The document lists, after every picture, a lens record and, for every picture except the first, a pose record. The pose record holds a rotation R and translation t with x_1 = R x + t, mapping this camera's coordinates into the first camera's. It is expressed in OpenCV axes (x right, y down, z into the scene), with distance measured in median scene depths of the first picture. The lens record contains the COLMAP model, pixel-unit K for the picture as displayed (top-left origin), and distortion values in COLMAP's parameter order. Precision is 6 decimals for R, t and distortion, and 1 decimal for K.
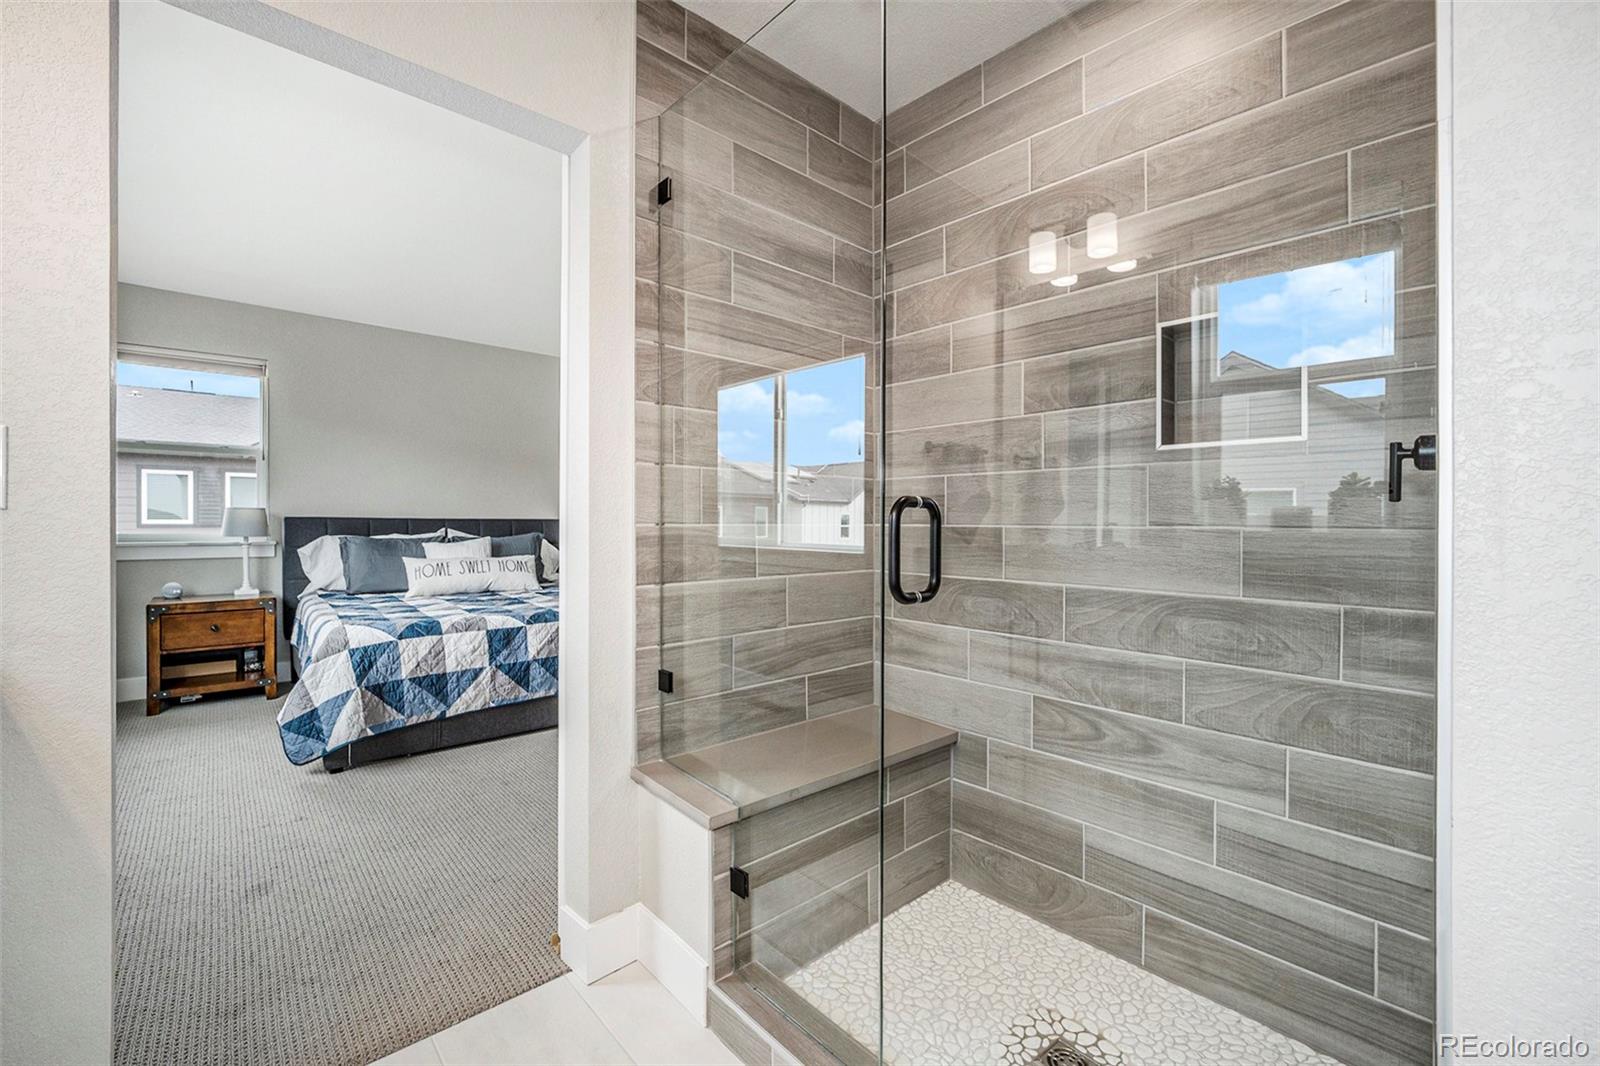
lens RADIAL K [[648.1, 0, 799.2], [0, 648.1, 519.5], [0, 0, 1]] dist [-0.018486, 0.000148]
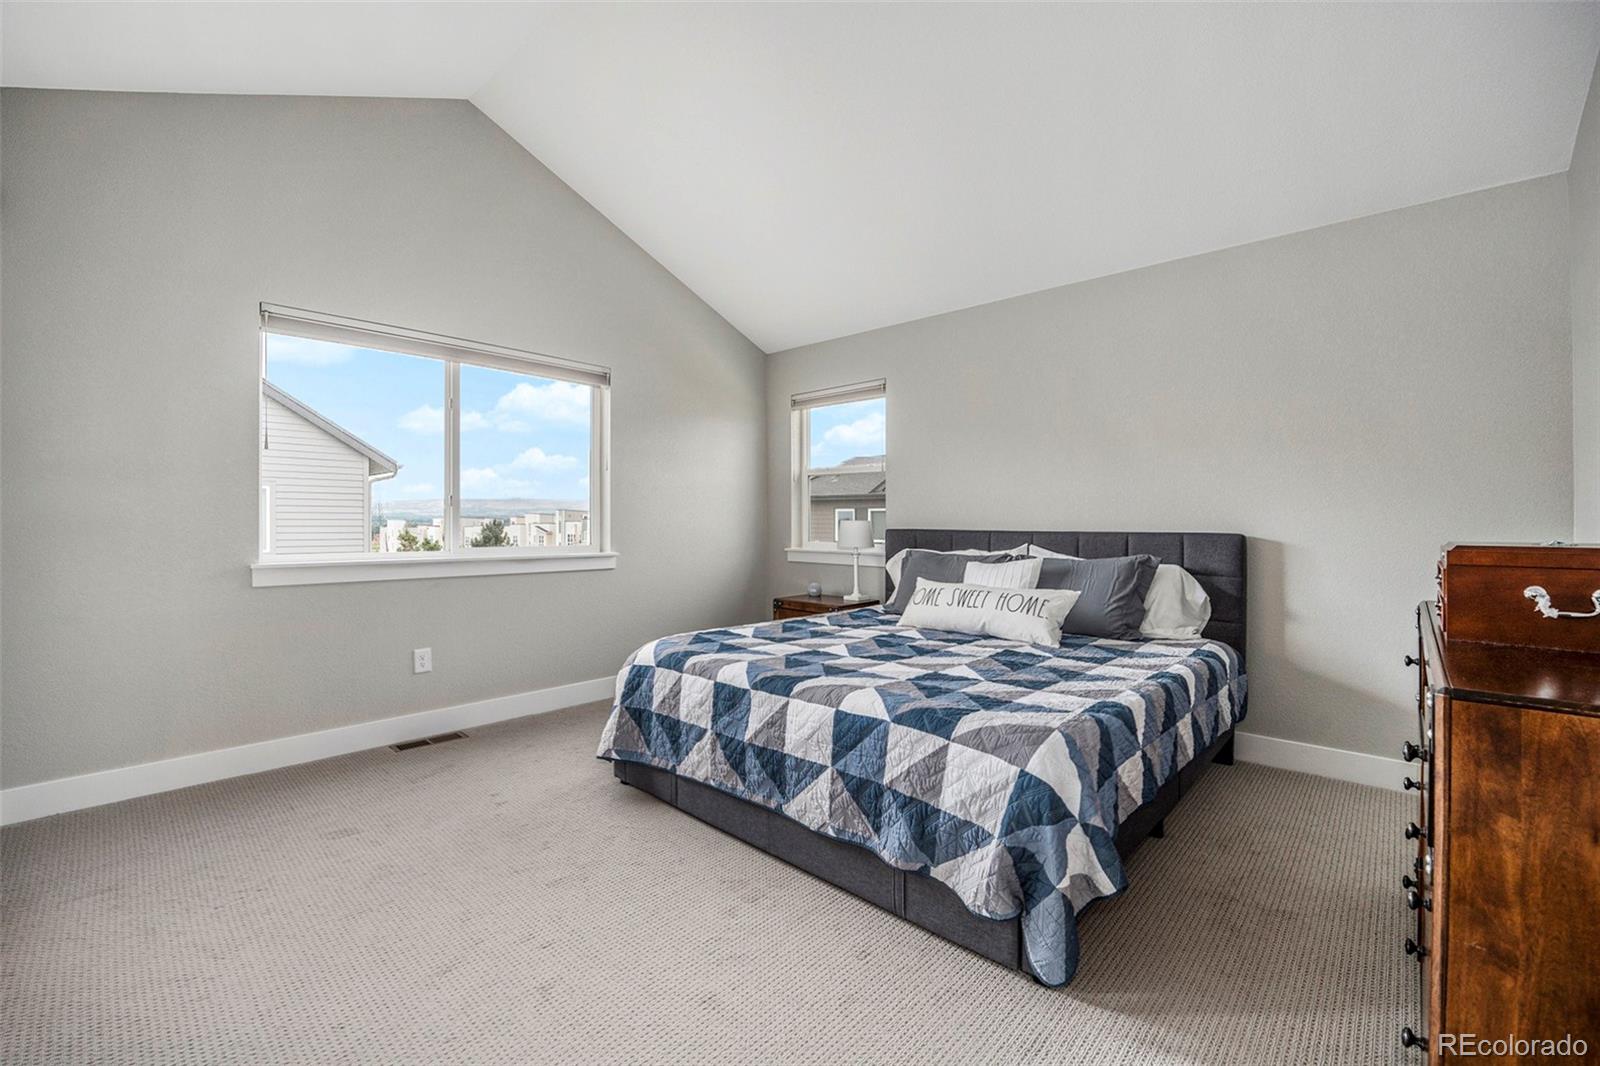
lens RADIAL K [[648.1, 0, 788.4], [0, 648.1, 527.1], [0, 0, 1]] dist [-0.018486, 0.000148]
pose [[0.097362, -0.000524, -0.995249, 0.271978], [-0.004651, 0.999989, -0.000981, -0.006827], [0.995238, 0.004724, 0.097359, 1.013597]]
